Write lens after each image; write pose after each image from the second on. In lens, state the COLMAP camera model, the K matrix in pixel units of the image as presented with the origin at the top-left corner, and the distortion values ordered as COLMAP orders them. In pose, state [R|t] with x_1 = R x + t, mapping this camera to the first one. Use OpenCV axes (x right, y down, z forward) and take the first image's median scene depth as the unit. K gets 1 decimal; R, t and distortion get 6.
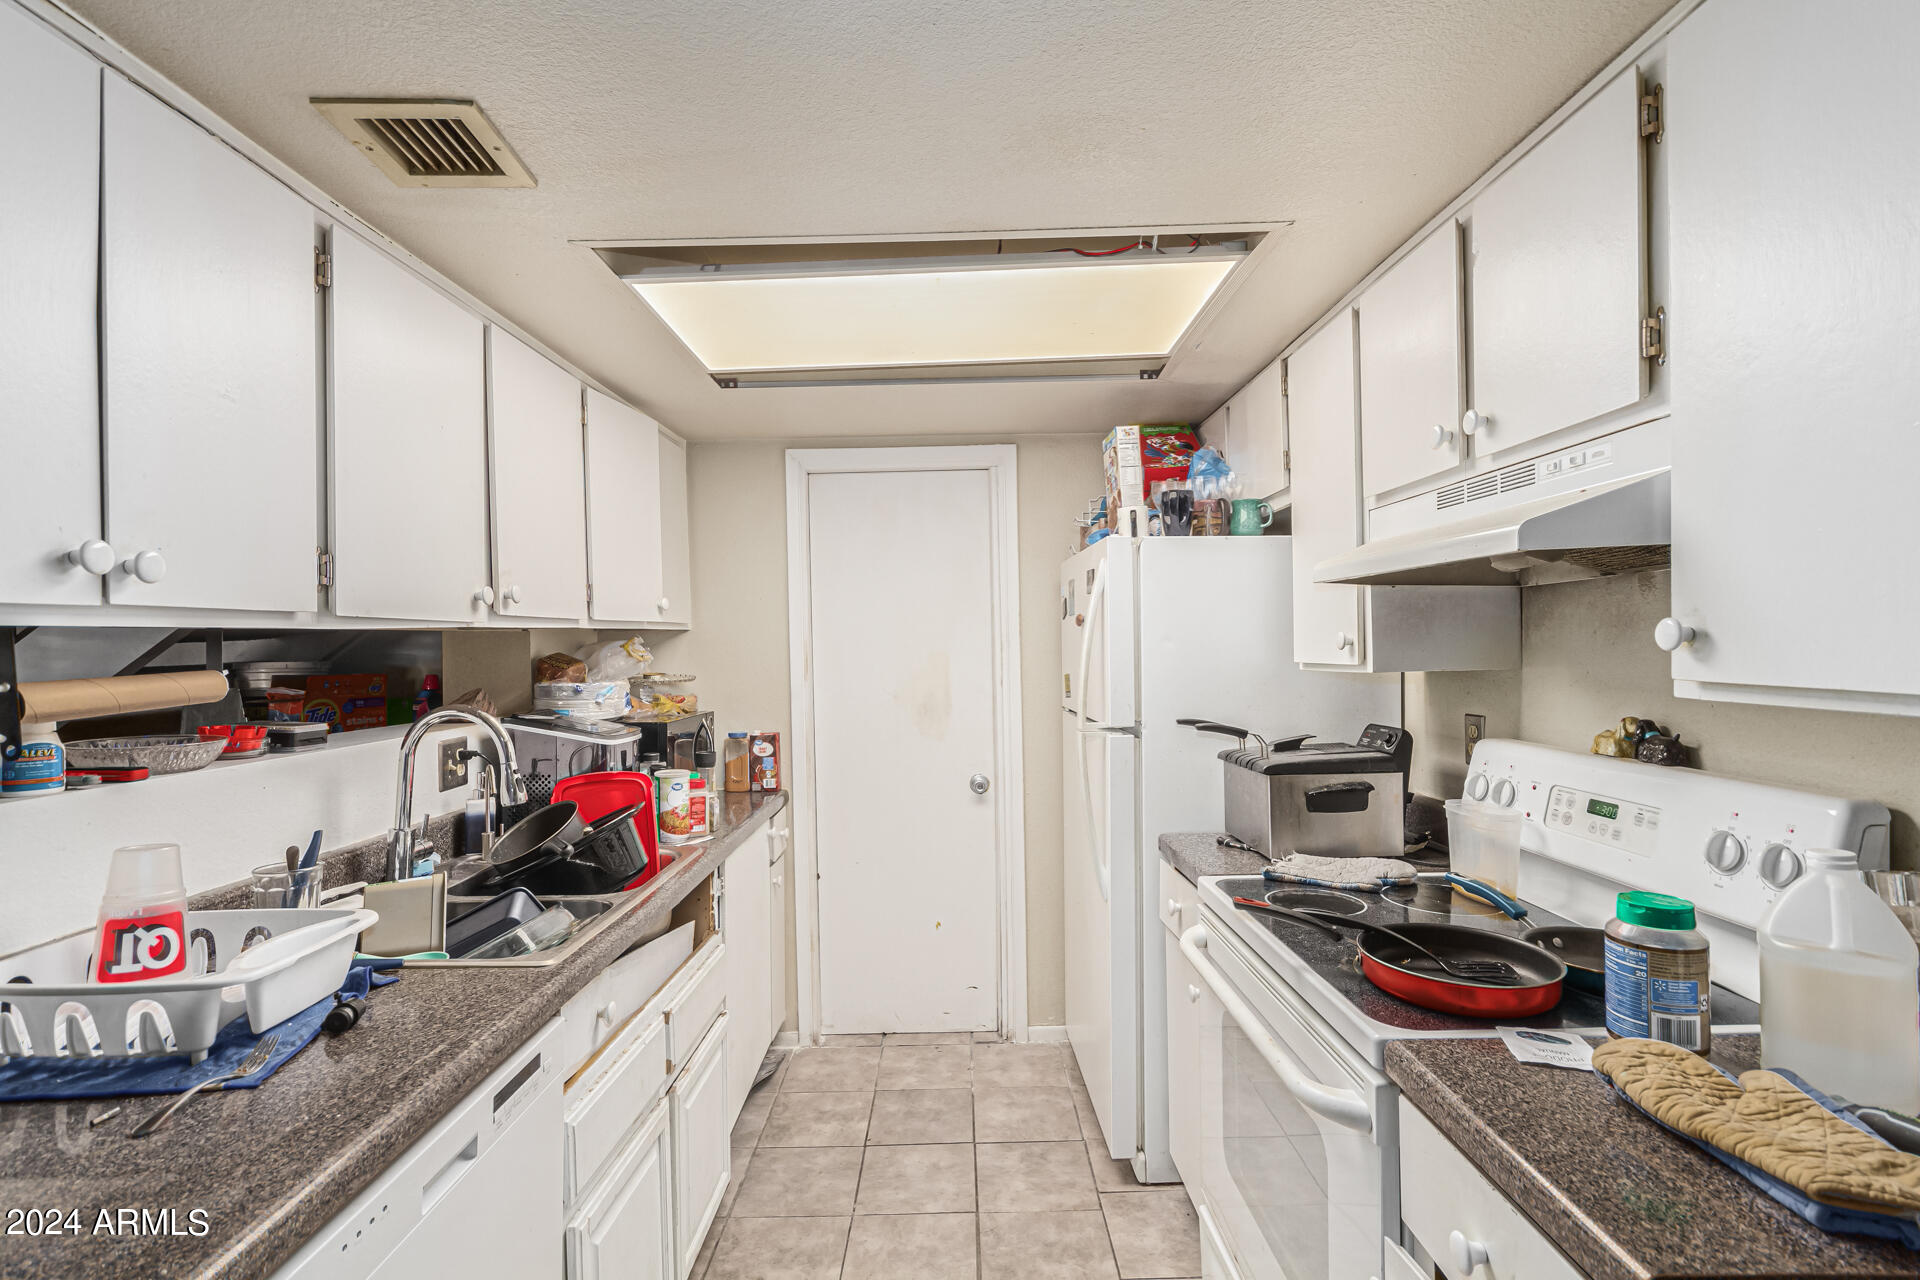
lens RADIAL K [[891.1, 0, 960.0], [0, 891.1, 640.0], [0, 0, 1]] dist [0.001653, 0.000151]
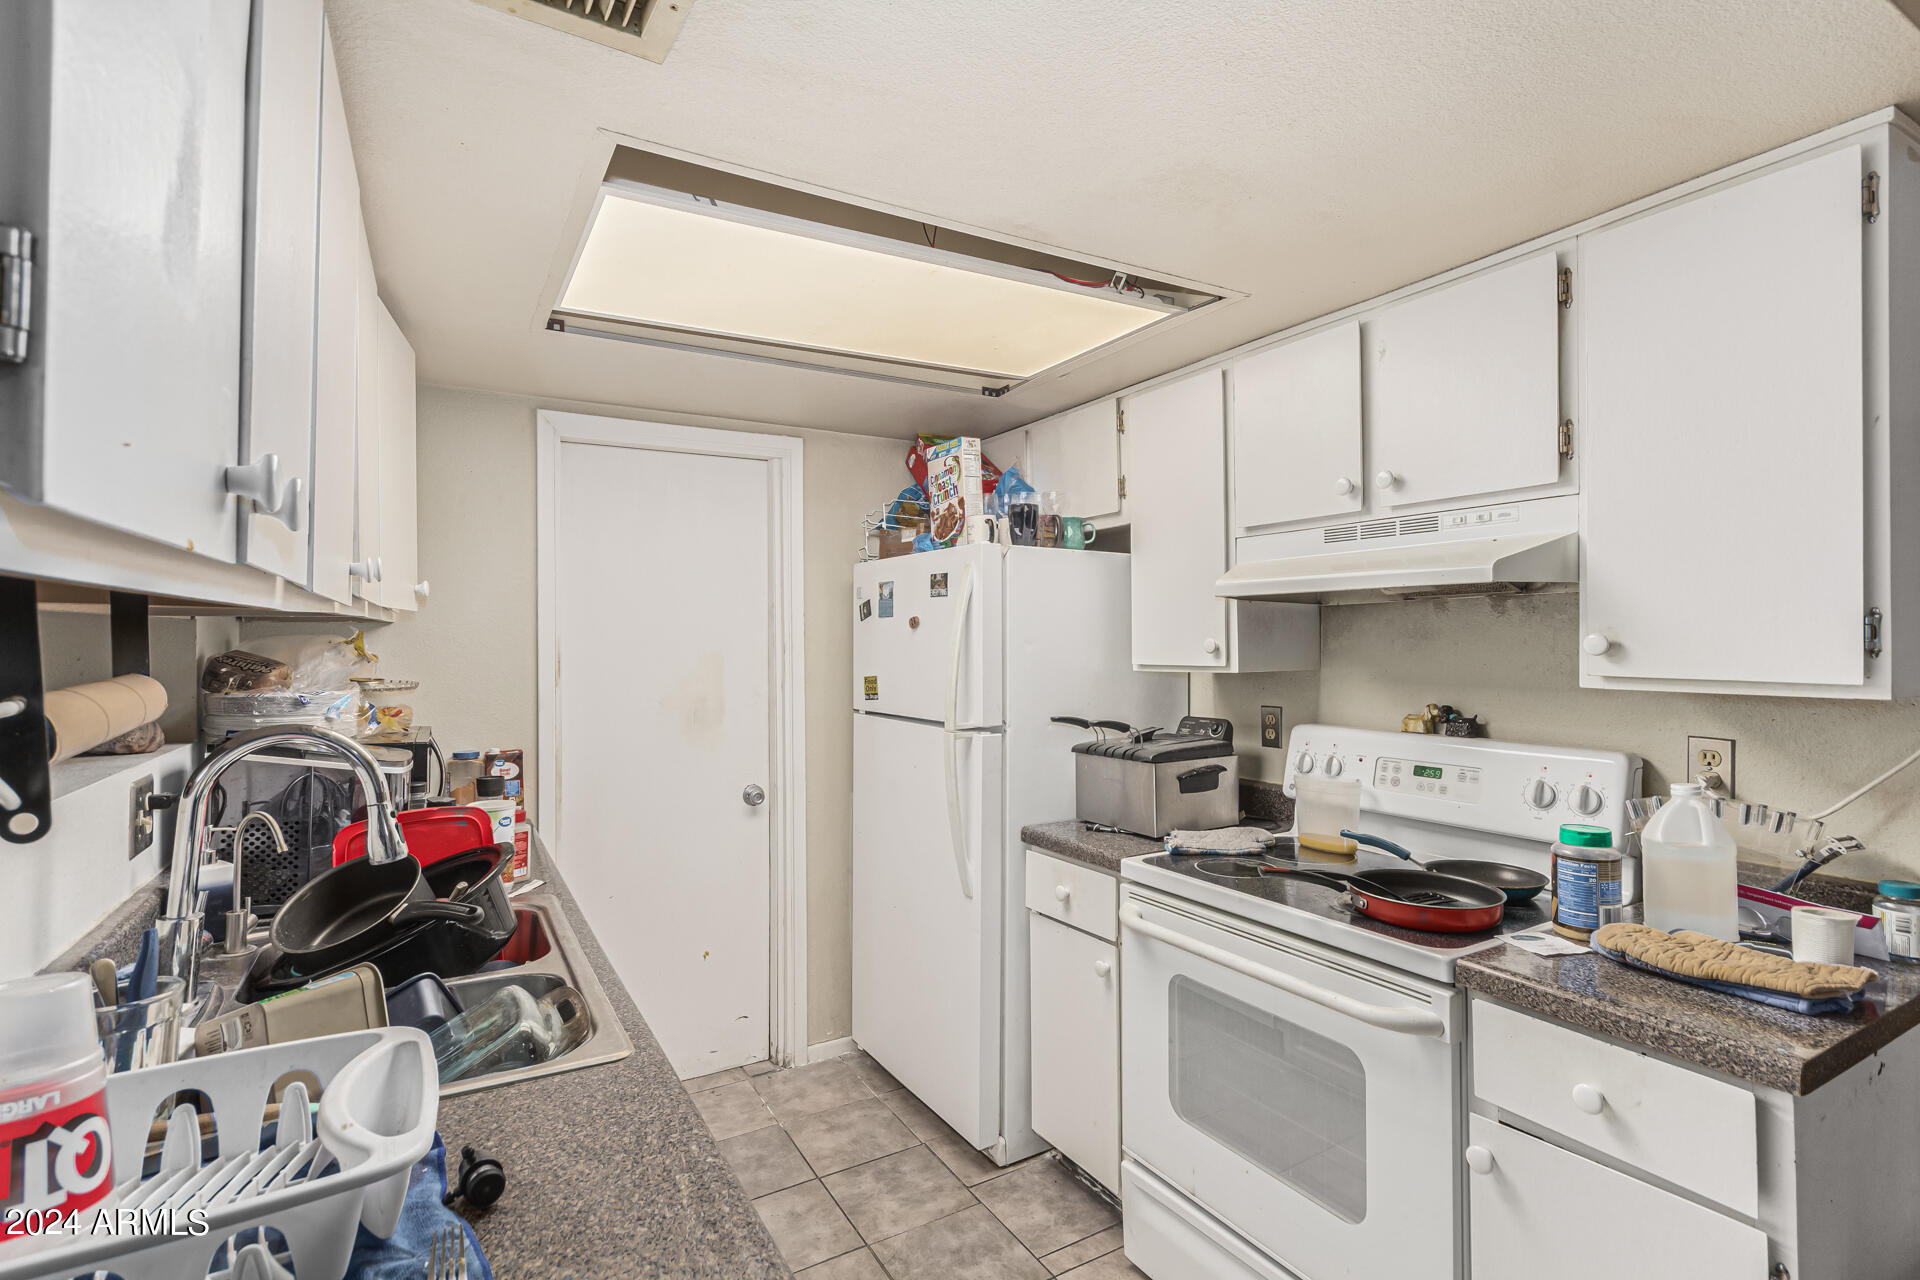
lens RADIAL K [[896.6, 0, 967.2], [0, 896.6, 622.9], [0, 0, 1]] dist [0.002579, 0.000586]
pose [[0.866125, 0.023600, 0.499270, -0.420730], [-0.012726, 0.999602, -0.025174, 0.004289], [-0.499665, 0.015450, 0.866081, 0.121679]]
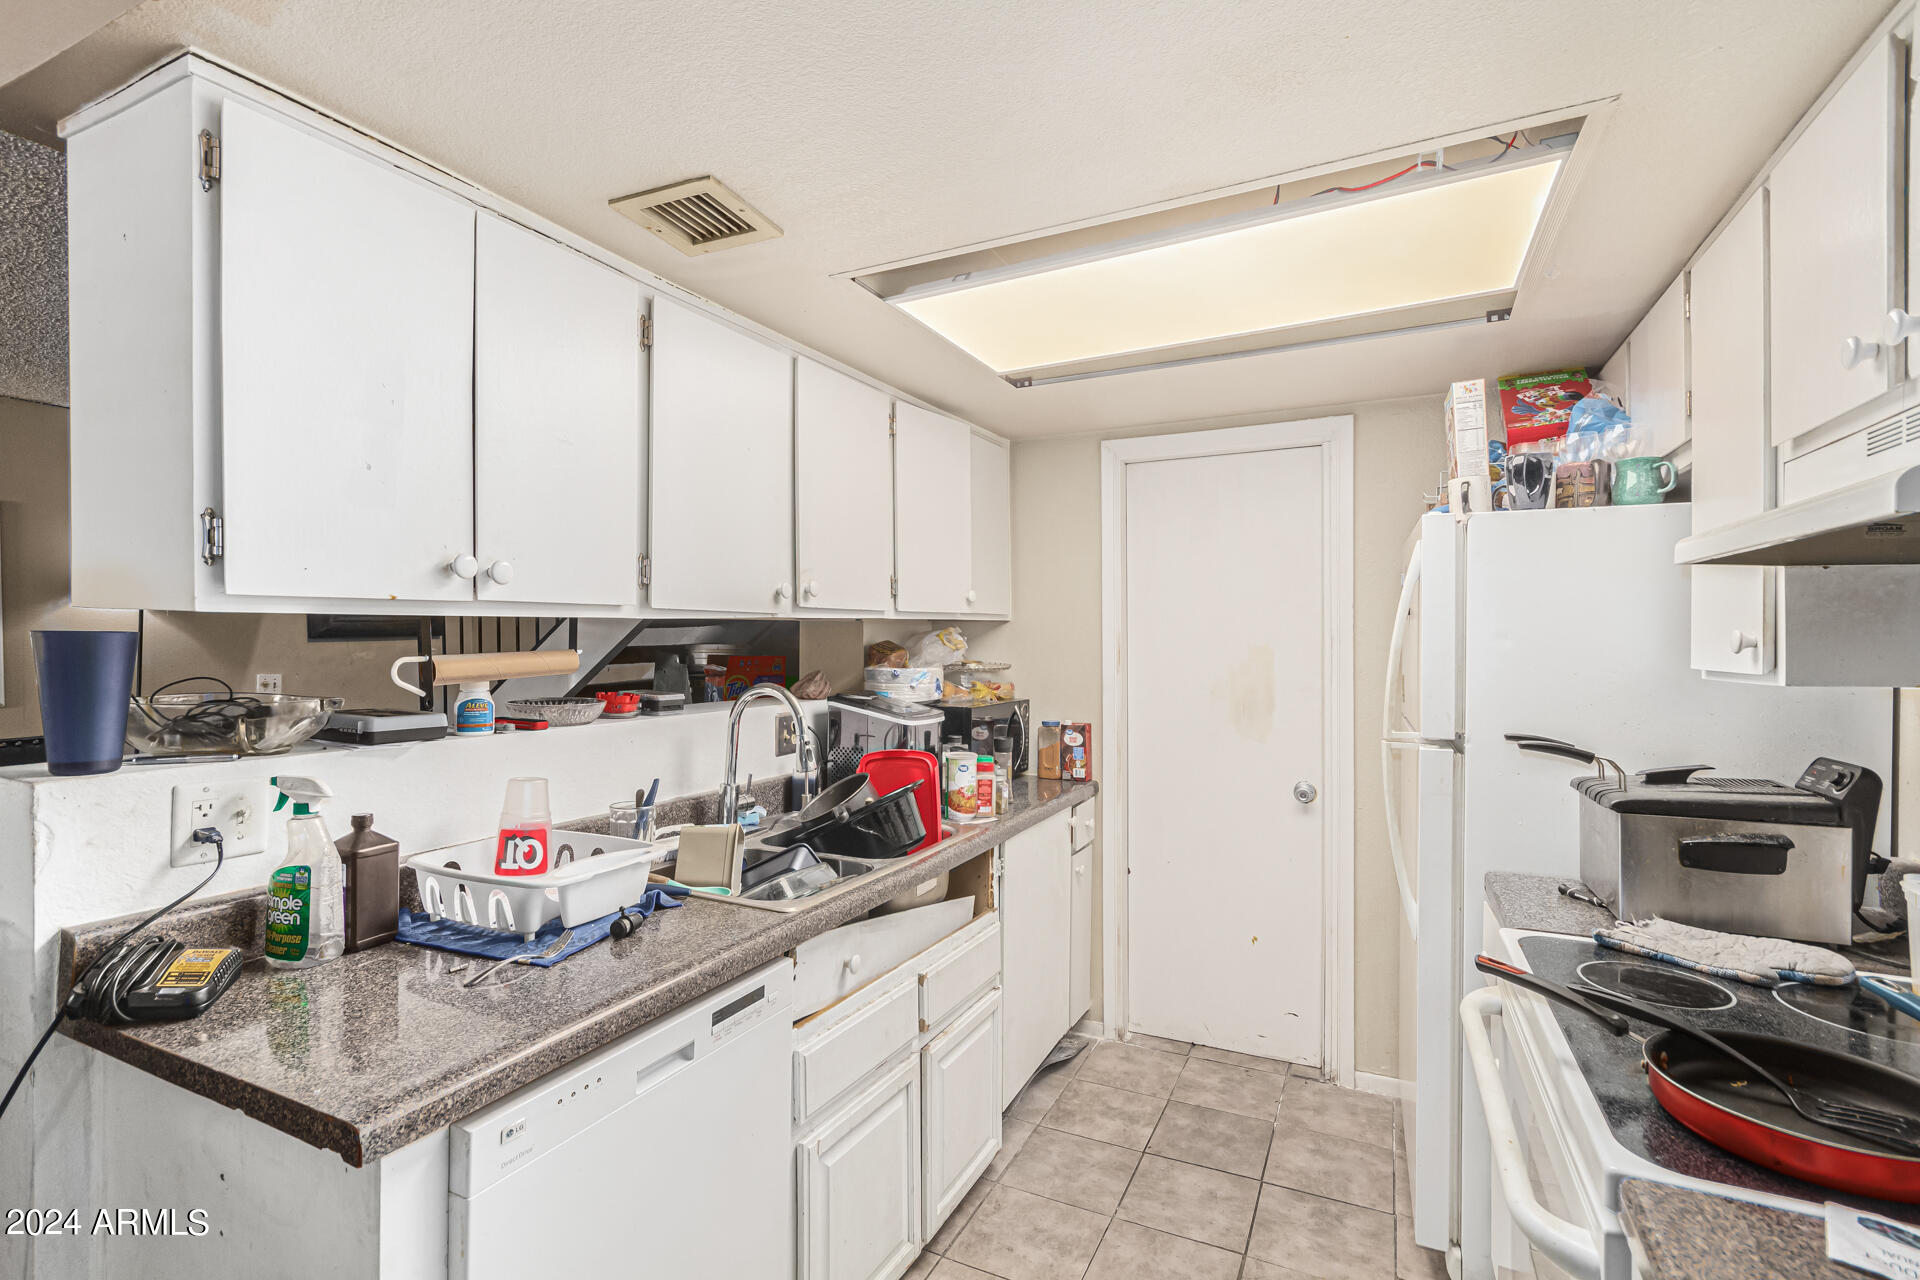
lens RADIAL K [[892.1, 0, 952.6], [0, 892.1, 636.0], [0, 0, 1]] dist [0.003368, 0.000094]
pose [[0.897522, 0.014127, -0.440743, 0.160590], [-0.011800, 0.999898, 0.008021, -0.002081], [0.440812, -0.001998, 0.897597, 0.042041]]
